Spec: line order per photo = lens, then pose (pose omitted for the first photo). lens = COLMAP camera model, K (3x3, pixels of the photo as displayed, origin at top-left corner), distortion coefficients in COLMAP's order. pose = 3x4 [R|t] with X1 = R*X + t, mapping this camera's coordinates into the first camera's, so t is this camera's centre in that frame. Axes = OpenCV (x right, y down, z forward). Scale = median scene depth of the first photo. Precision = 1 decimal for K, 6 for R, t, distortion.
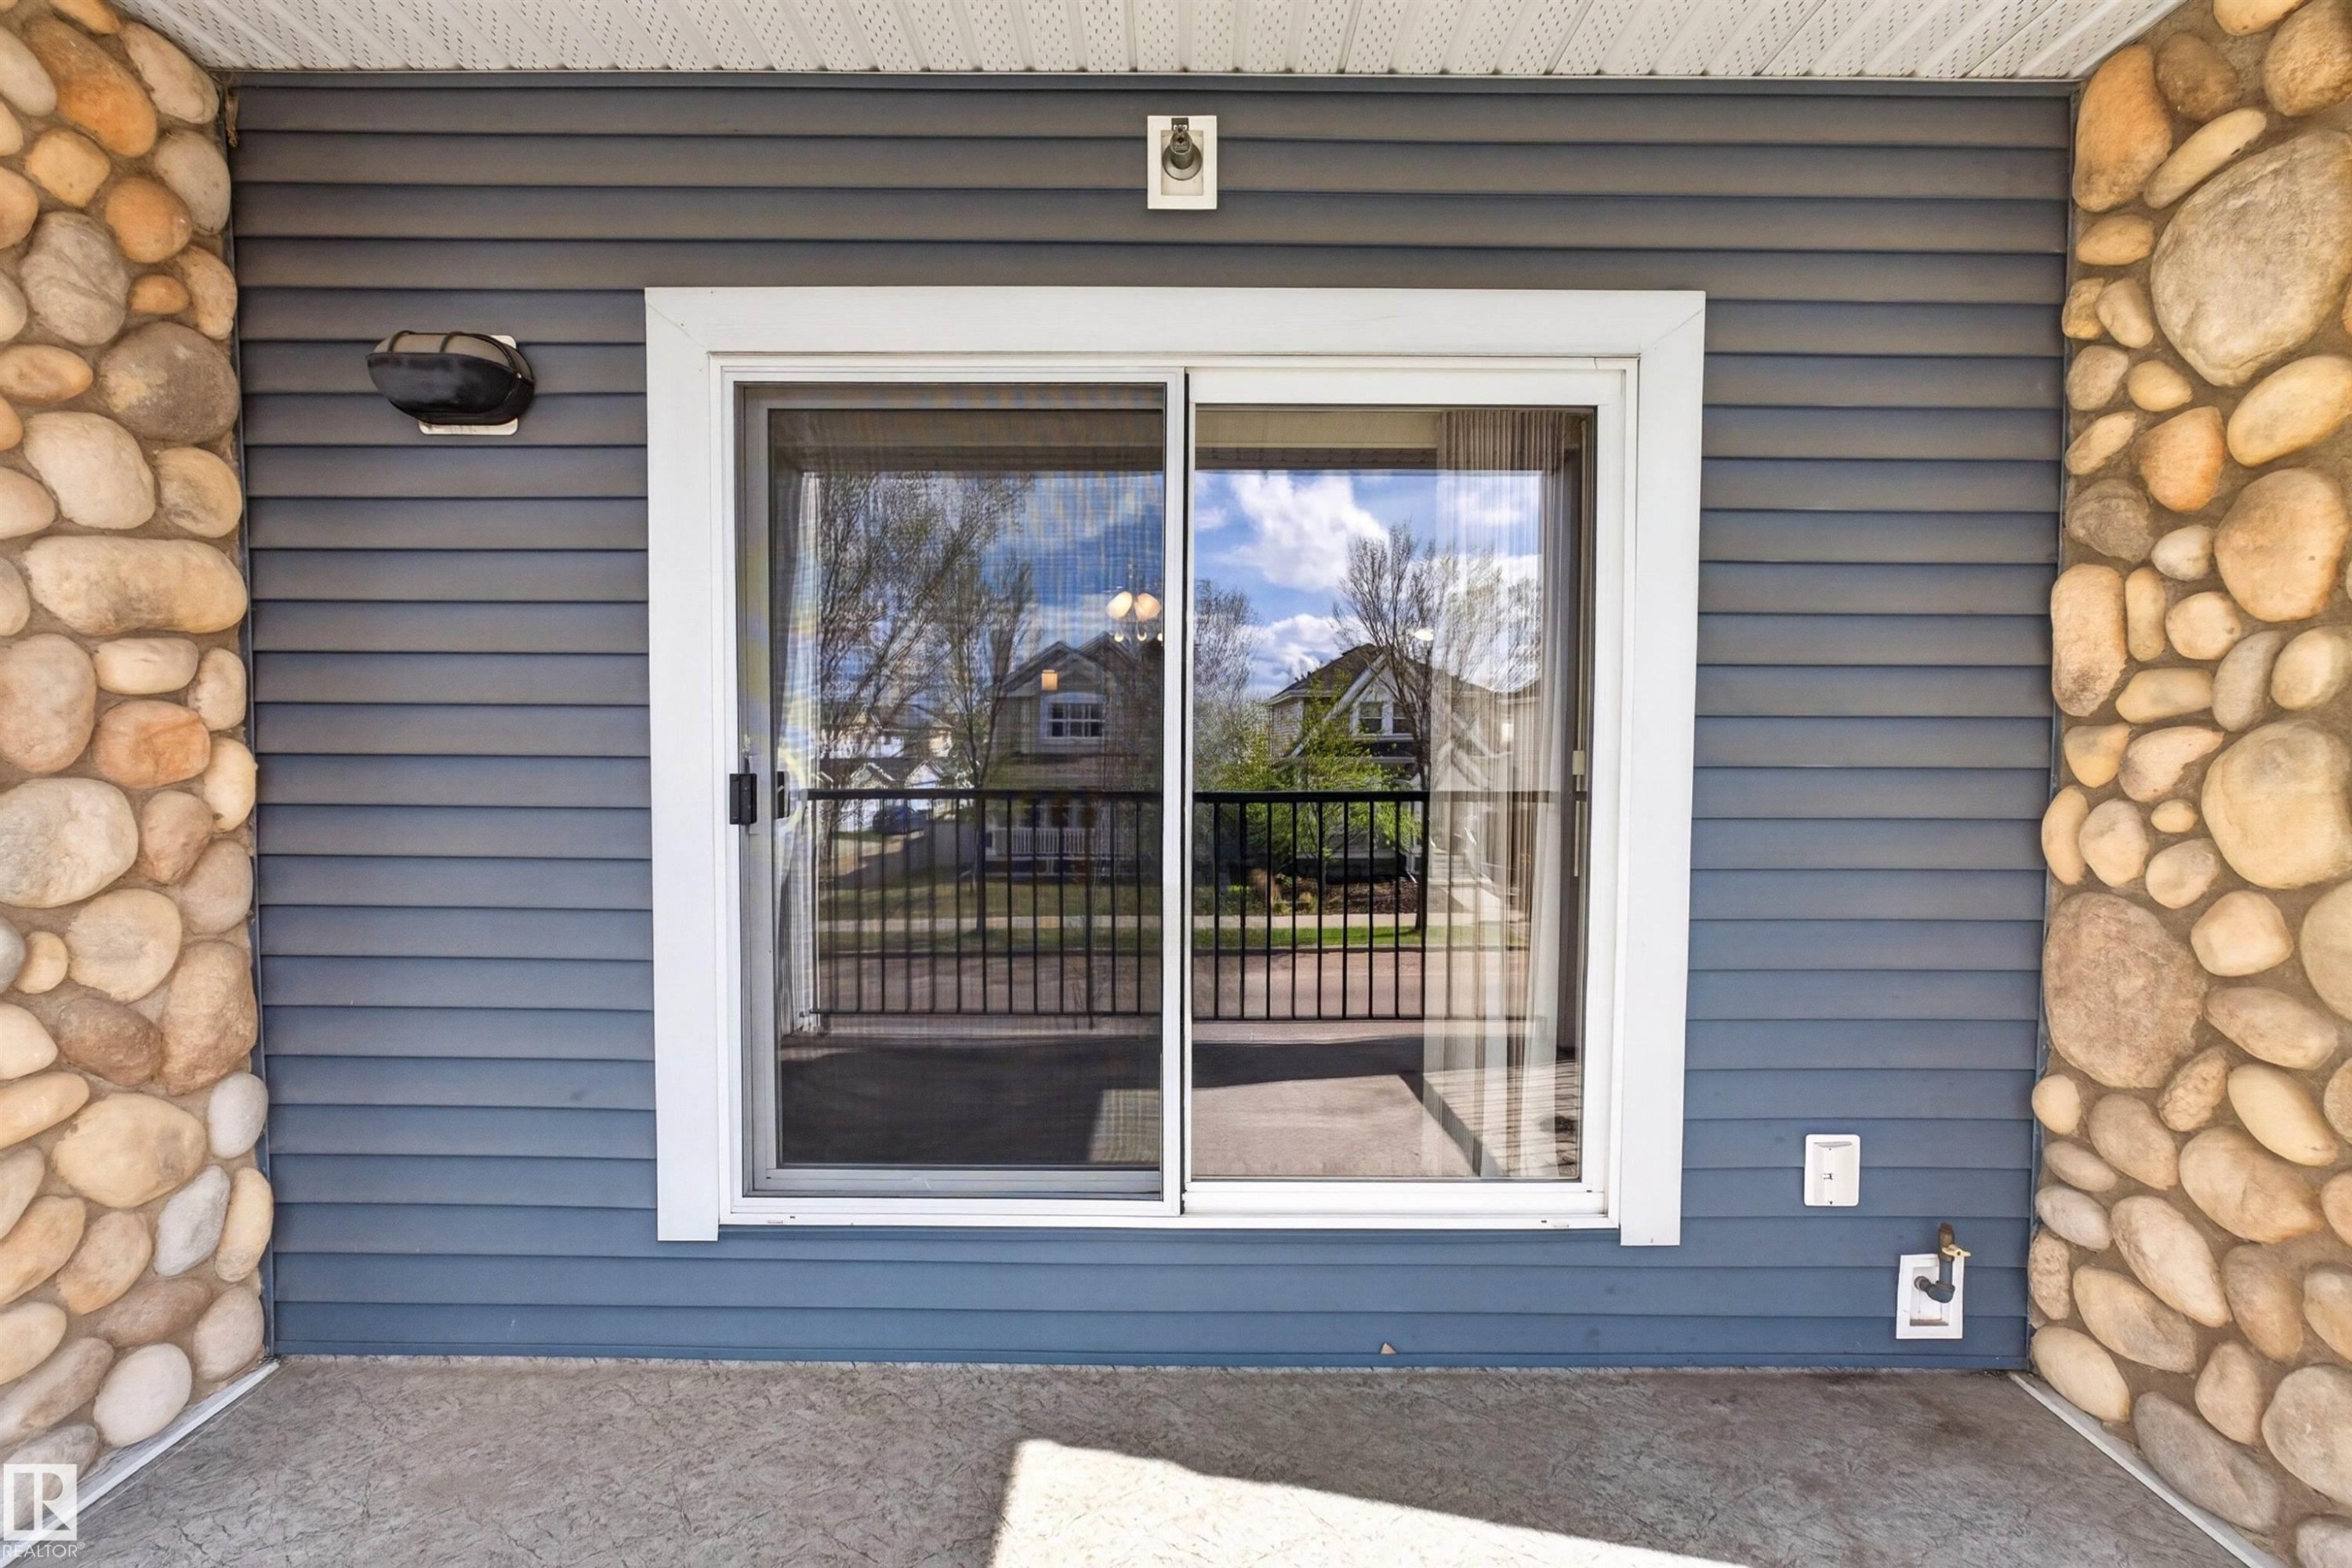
lens RADIAL K [[1006.4, 0, 1170.3], [0, 1006.4, 779.0], [0, 0, 1]] dist [-0.005077, 0.001057]
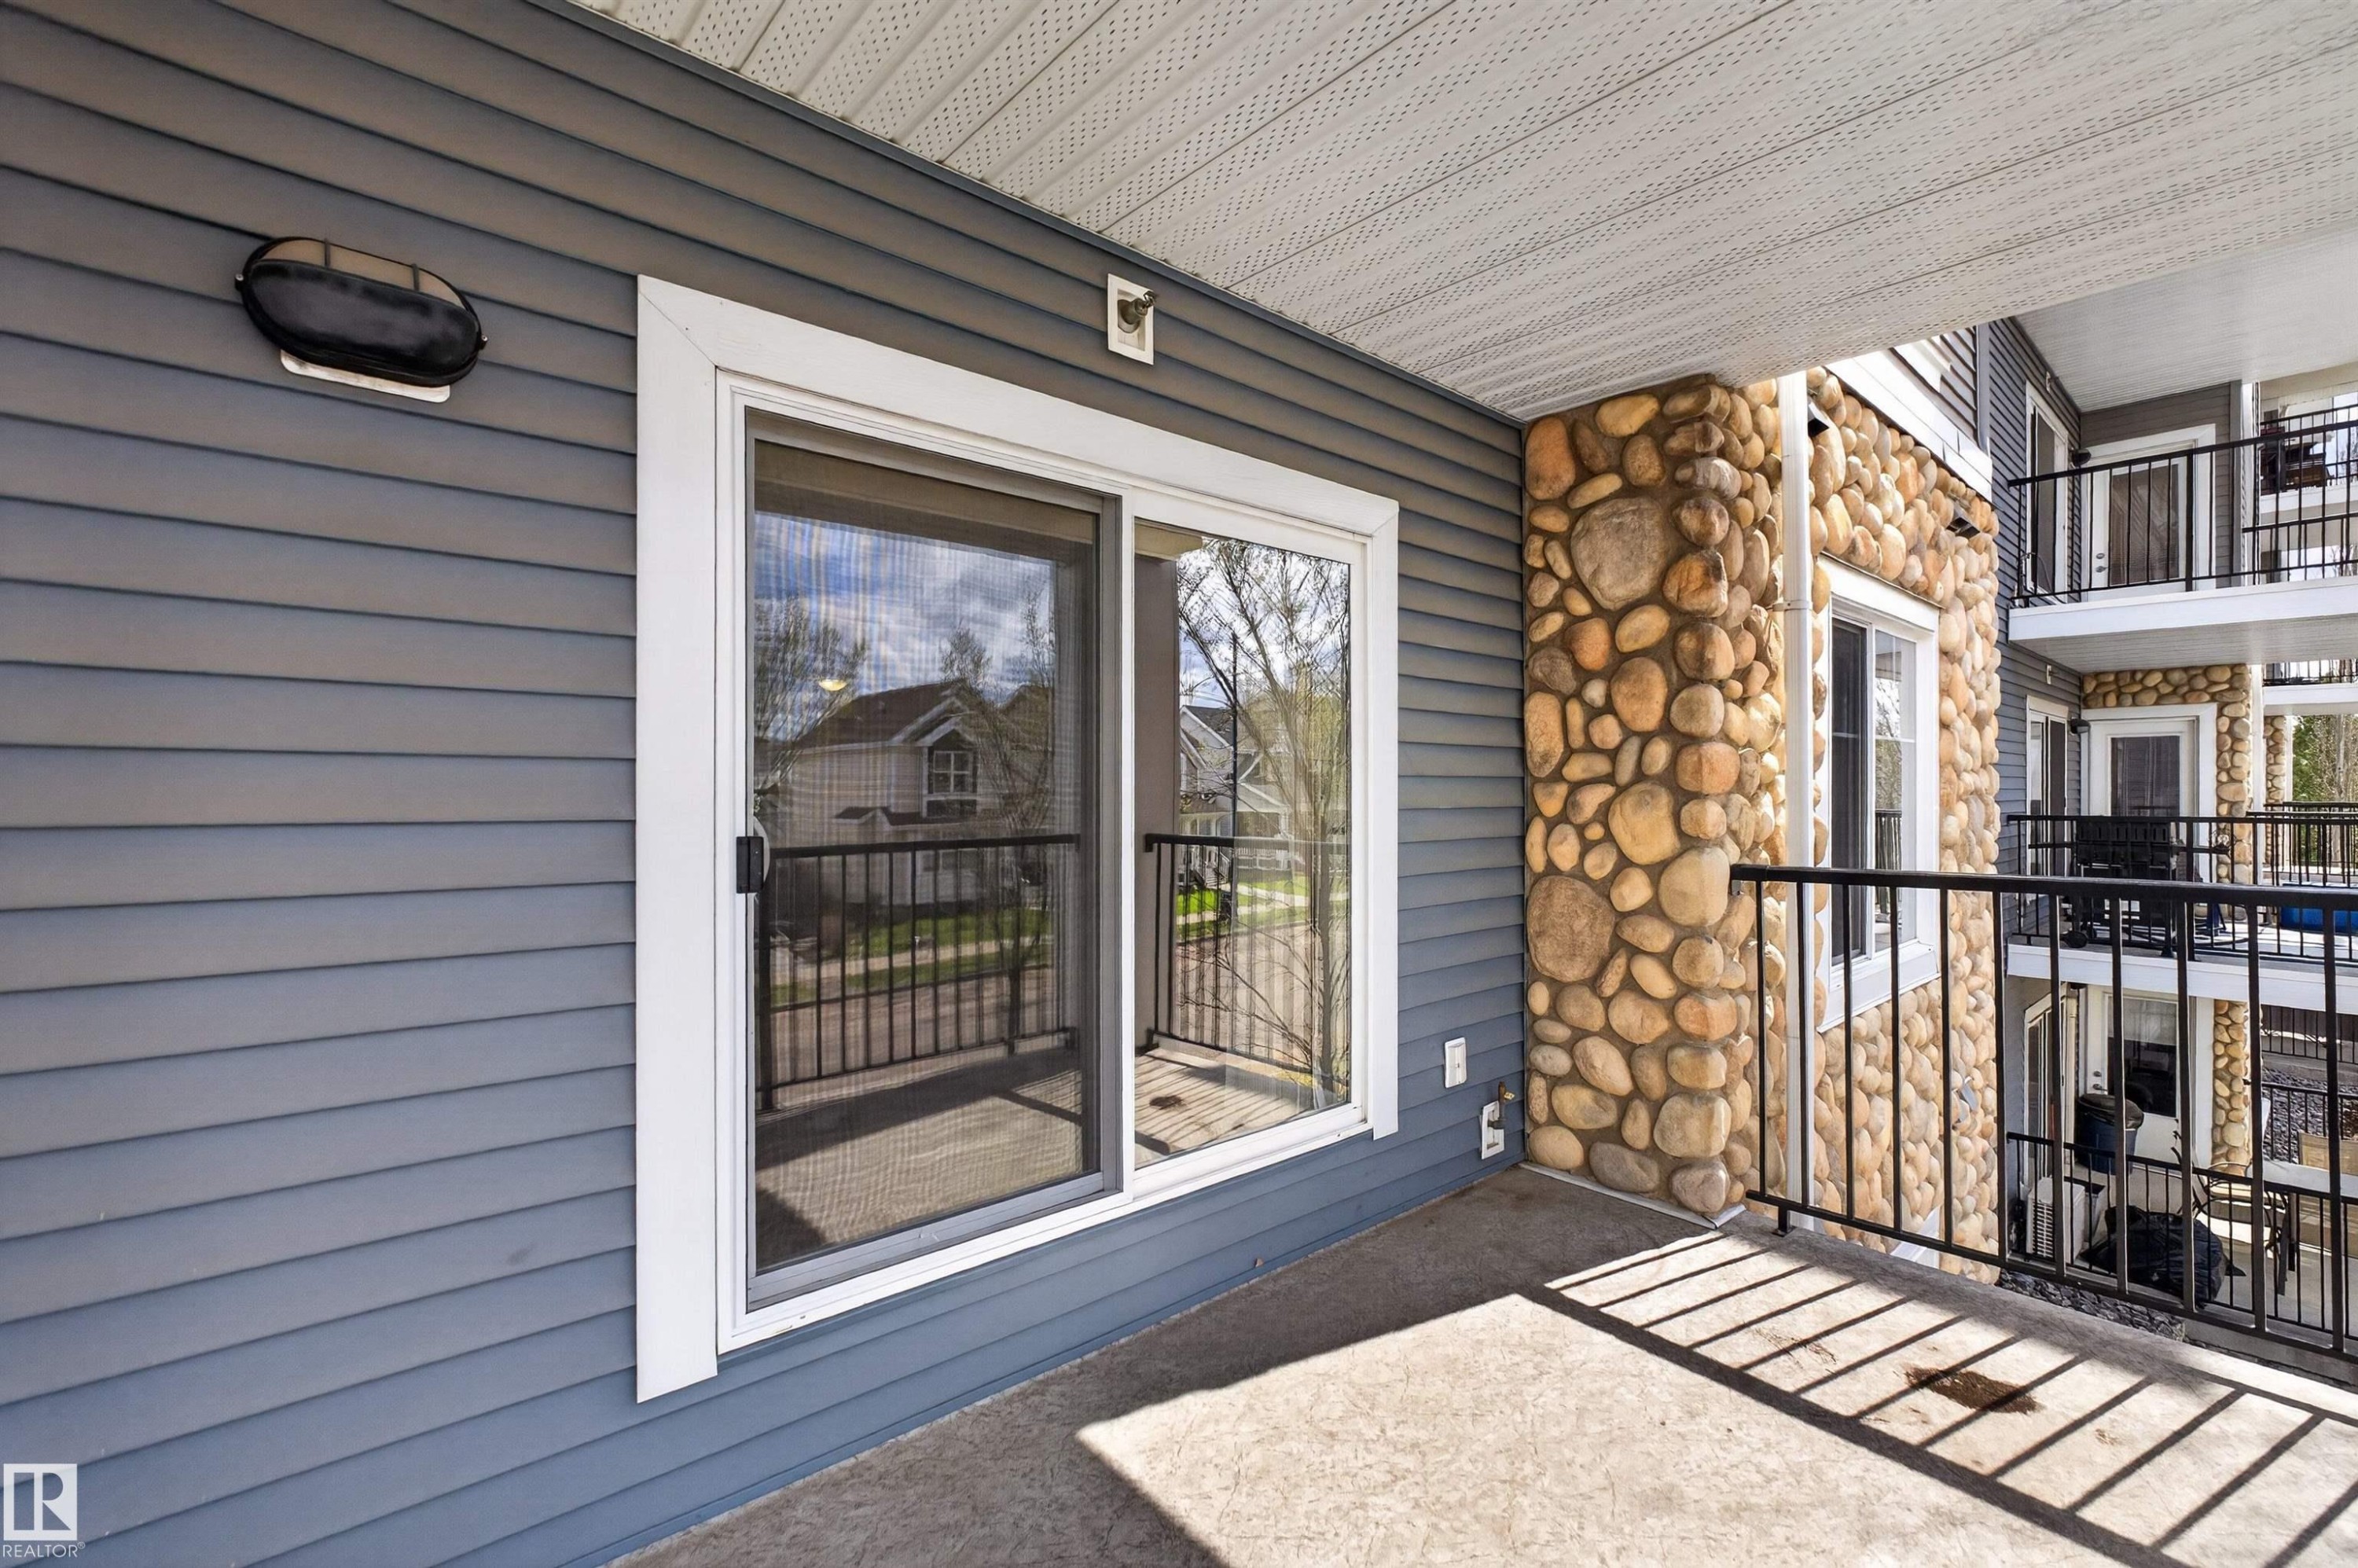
lens RADIAL K [[1024.6, 0, 1191.0], [0, 1024.6, 790.8], [0, 0, 1]] dist [-0.001815, 0.000405]
pose [[0.749842, -0.005135, 0.661597, -0.782979], [0.030859, 0.999153, -0.027219, -0.008460], [-0.660897, 0.040826, 0.749365, 0.048119]]
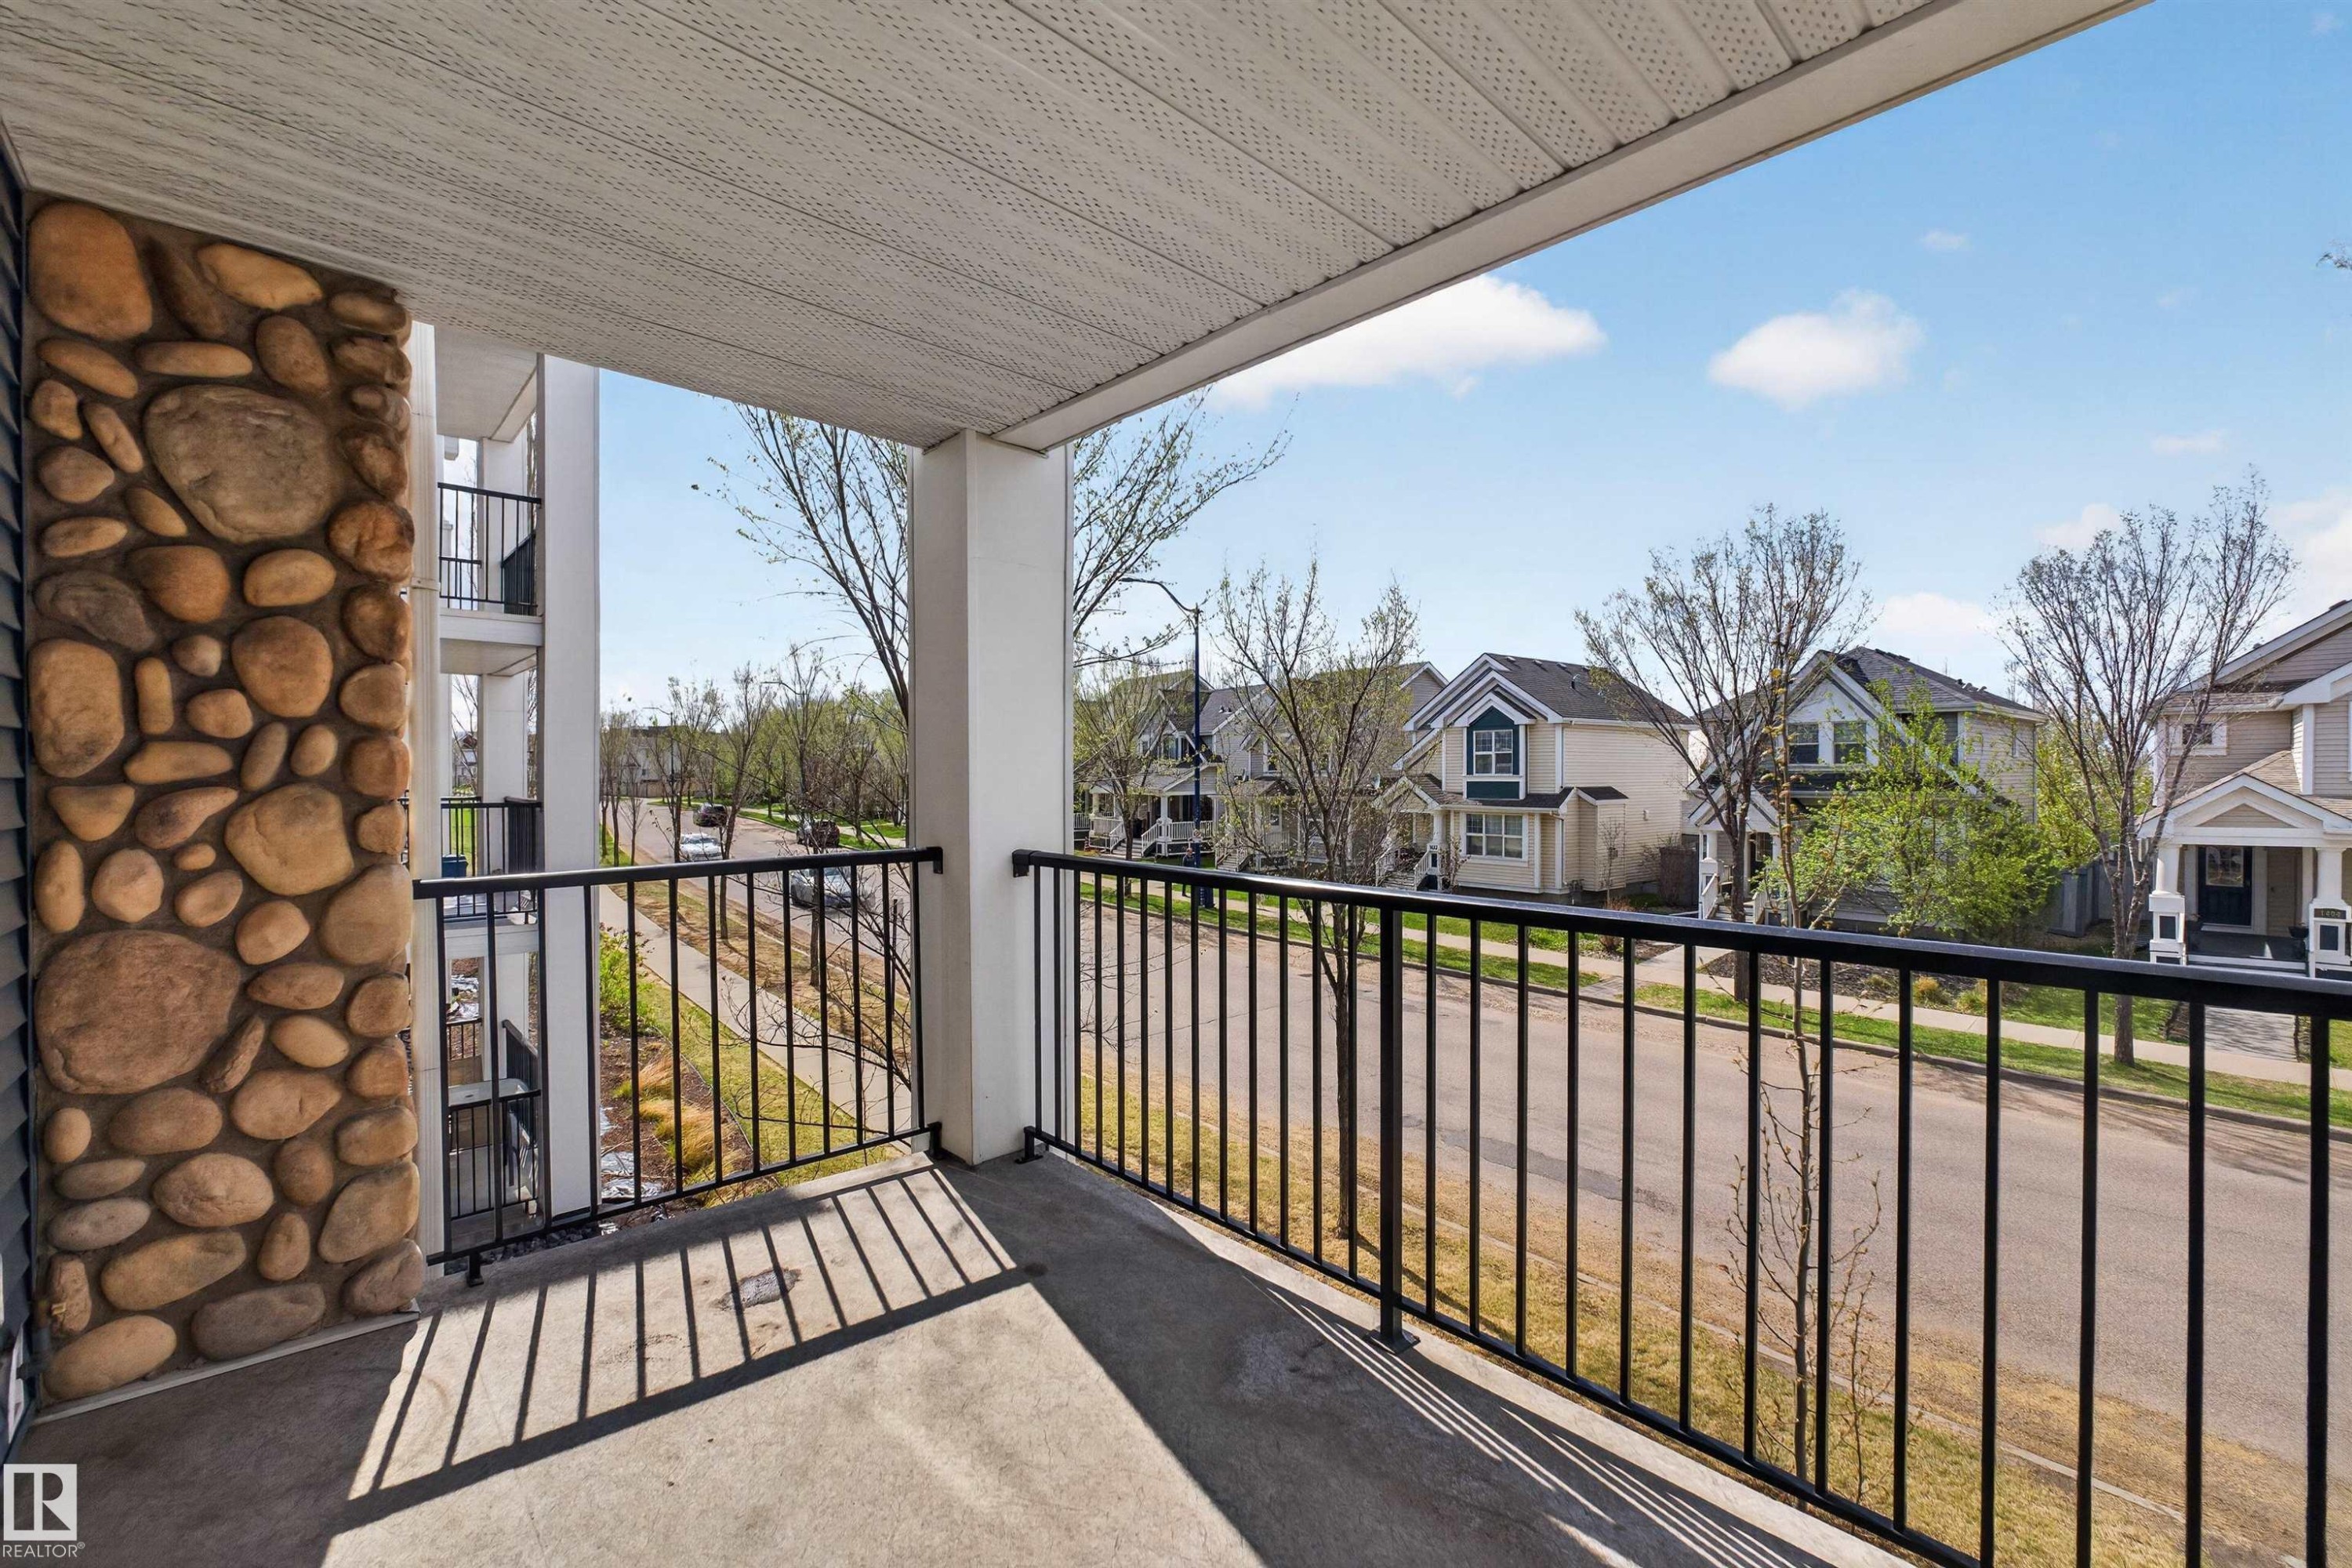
lens RADIAL K [[1006.4, 0, 1170.3], [0, 1006.4, 779.0], [0, 0, 1]] dist [-0.005077, 0.001057]
pose [[-0.678120, -0.007846, 0.734910, -0.743357], [0.026558, 0.999028, 0.035172, -0.069289], [-0.734471, 0.043369, -0.677252, 0.877935]]
